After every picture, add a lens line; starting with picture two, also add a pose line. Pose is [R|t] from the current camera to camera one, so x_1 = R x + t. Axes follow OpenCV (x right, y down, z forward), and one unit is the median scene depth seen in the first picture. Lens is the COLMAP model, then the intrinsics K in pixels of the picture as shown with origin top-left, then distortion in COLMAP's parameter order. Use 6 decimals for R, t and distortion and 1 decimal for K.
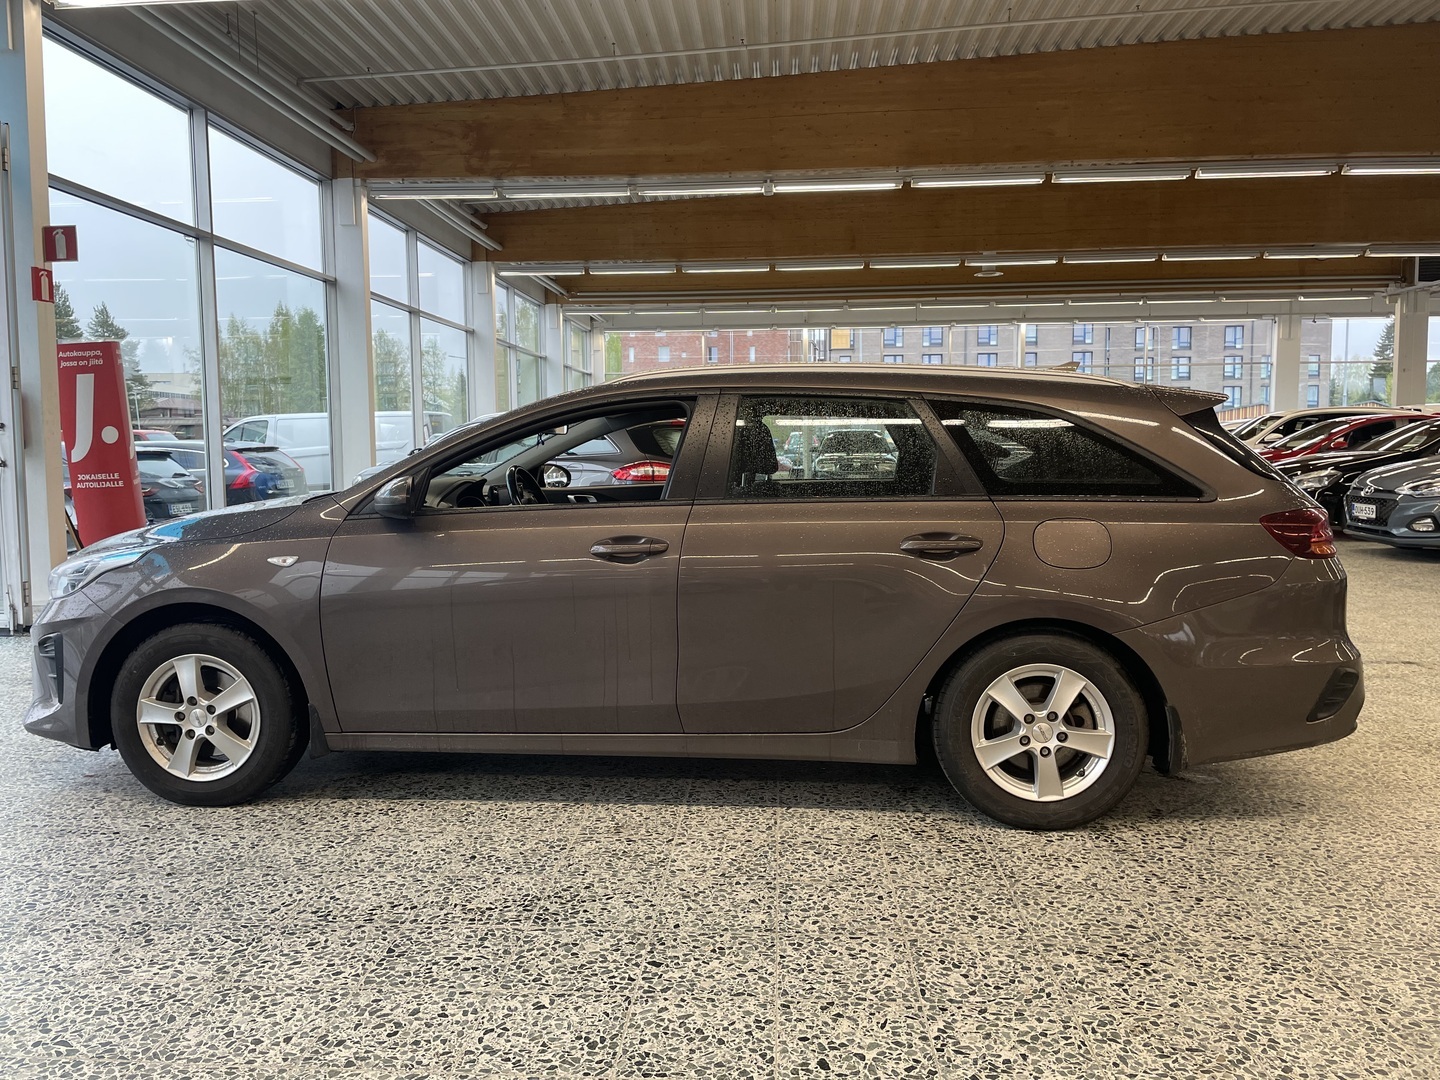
lens RADIAL K [[1074.9, 0, 714.9], [0, 1074.9, 531.8], [0, 0, 1]] dist [0.087346, -0.108939]
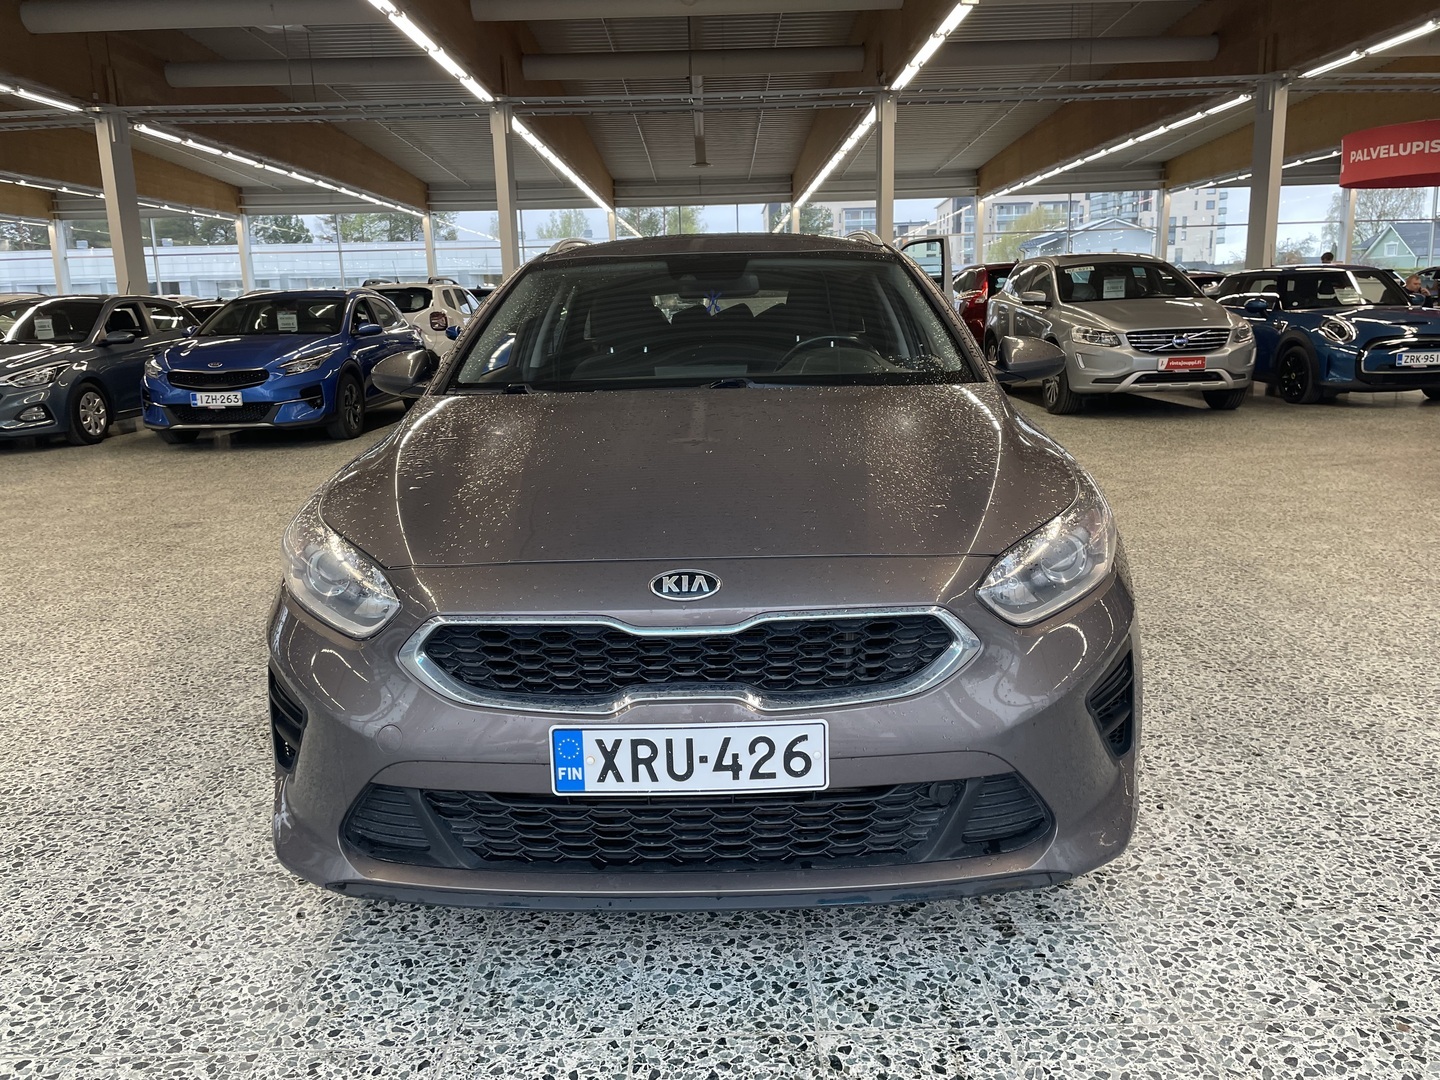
lens RADIAL K [[1074.9, 0, 714.9], [0, 1074.9, 531.8], [0, 0, 1]] dist [0.087346, -0.108939]
pose [[-0.057175, -0.196646, 0.978806, -1.204963], [0.111153, 0.973061, 0.201985, -0.105511], [-0.992157, 0.120346, -0.033777, 1.306027]]
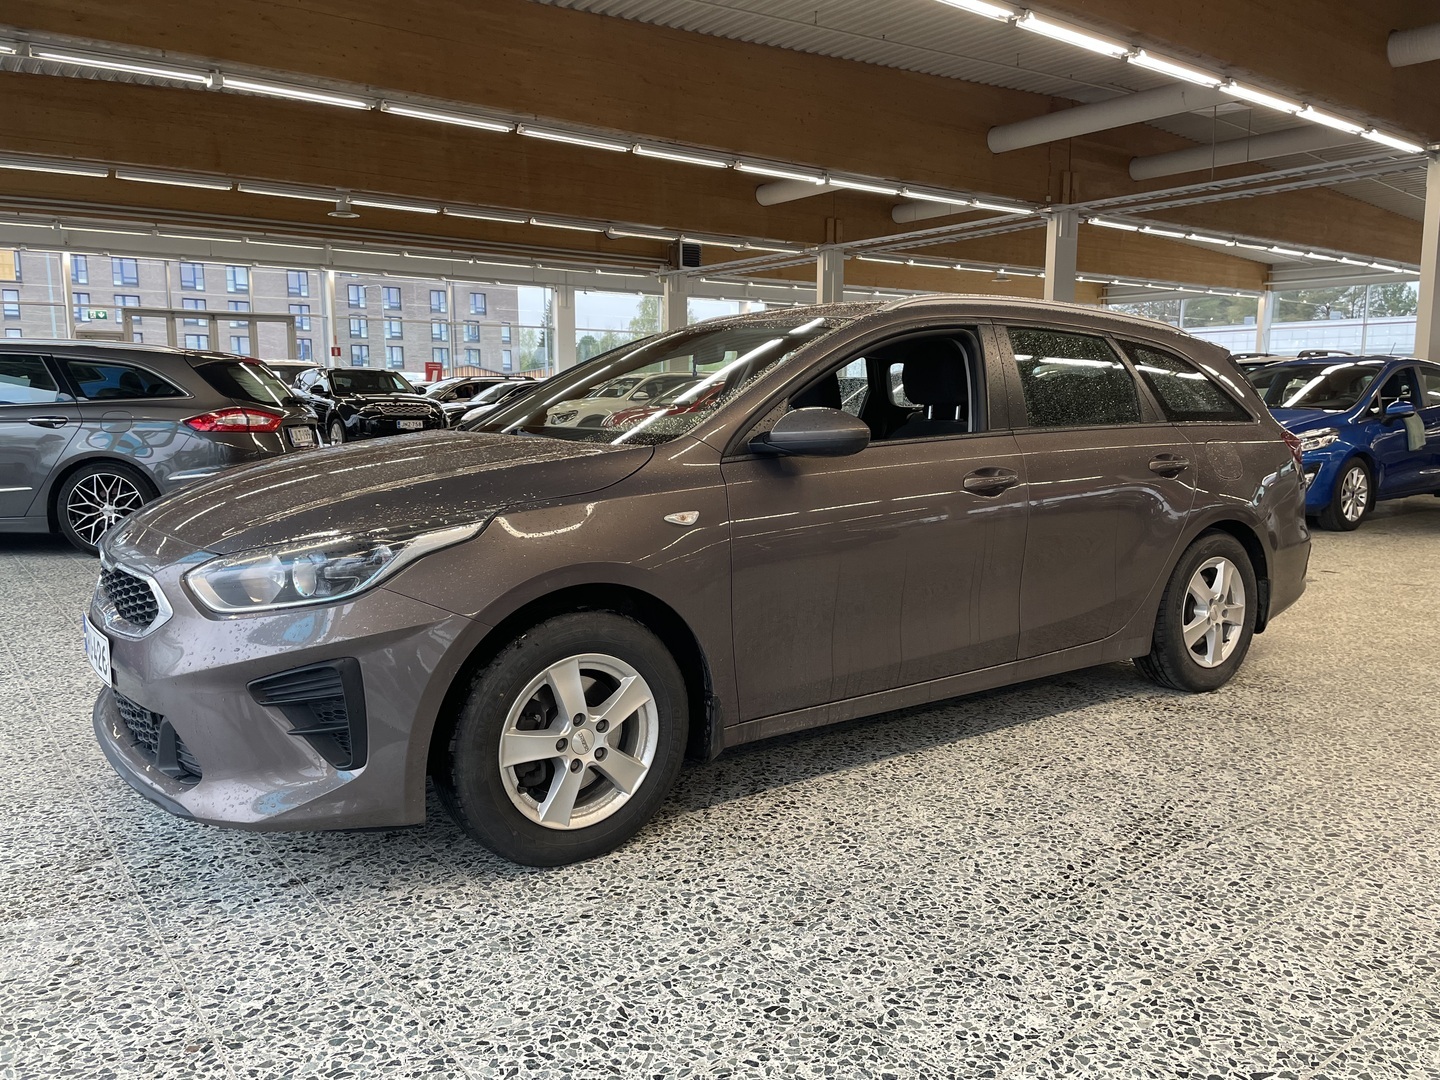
lens RADIAL K [[1072.5, 0, 734.2], [0, 1072.5, 542.5], [0, 0, 1]] dist [0.090613, -0.112999]
pose [[0.754222, -0.081534, 0.651537, -0.888574], [0.049639, 0.996501, 0.067241, -0.005166], [-0.654740, -0.018373, 0.755631, 0.407927]]
